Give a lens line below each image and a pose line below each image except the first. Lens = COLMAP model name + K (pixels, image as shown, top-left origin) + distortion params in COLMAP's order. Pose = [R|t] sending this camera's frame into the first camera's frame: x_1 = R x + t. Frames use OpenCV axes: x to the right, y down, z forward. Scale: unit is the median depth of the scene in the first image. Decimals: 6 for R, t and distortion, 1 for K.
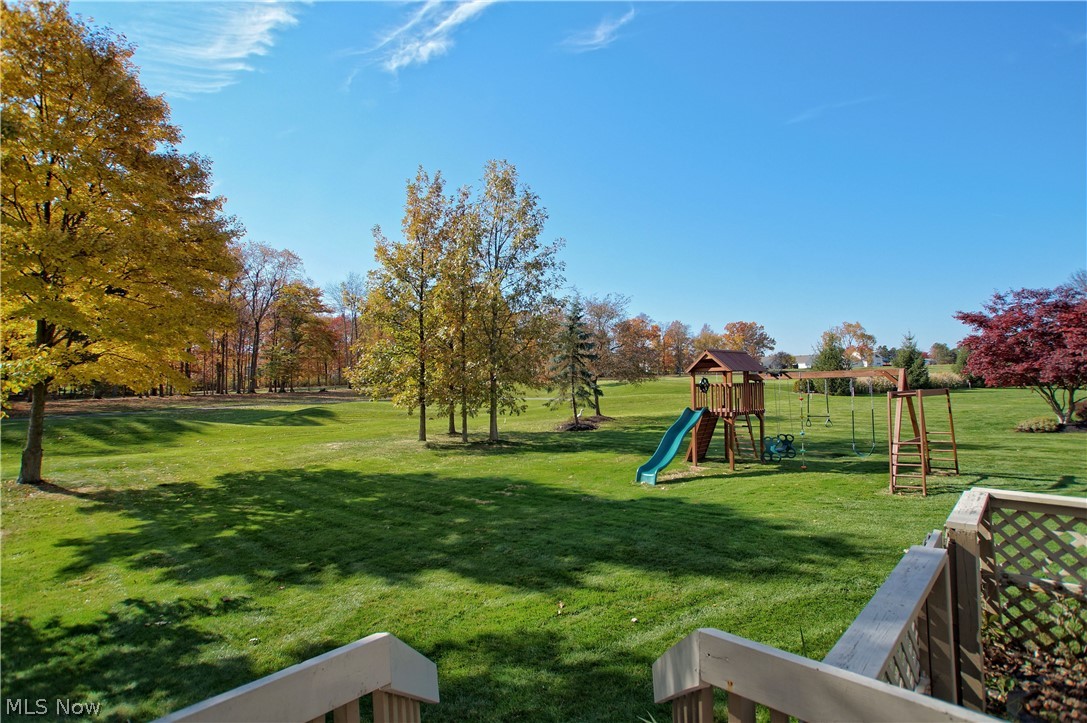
lens RADIAL K [[536.4, 0, 548.1], [0, 536.4, 380.6], [0, 0, 1]] dist [-0.000795, 0.000019]
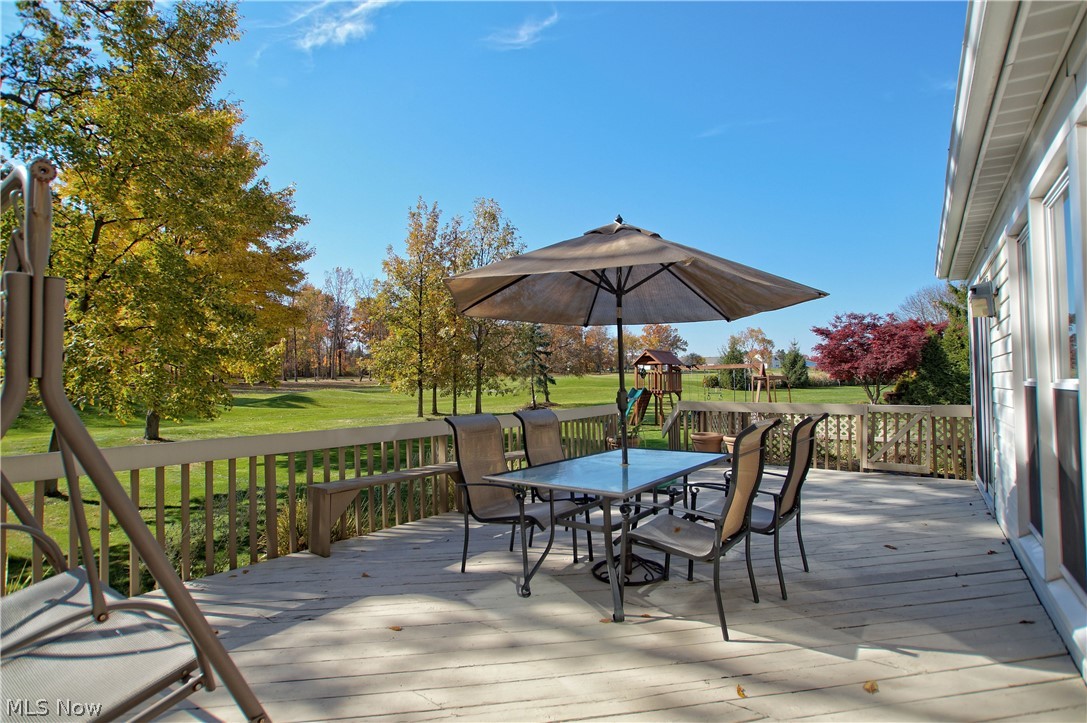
lens RADIAL K [[545.0, 0, 543.5], [0, 545.0, 361.5], [0, 0, 1]] dist [-0.000241, 0.000285]
pose [[0.989590, 0.019826, 0.142542, -0.126970], [-0.015467, 0.999380, -0.031622, 0.017843], [-0.143080, 0.029088, 0.989284, -0.292754]]
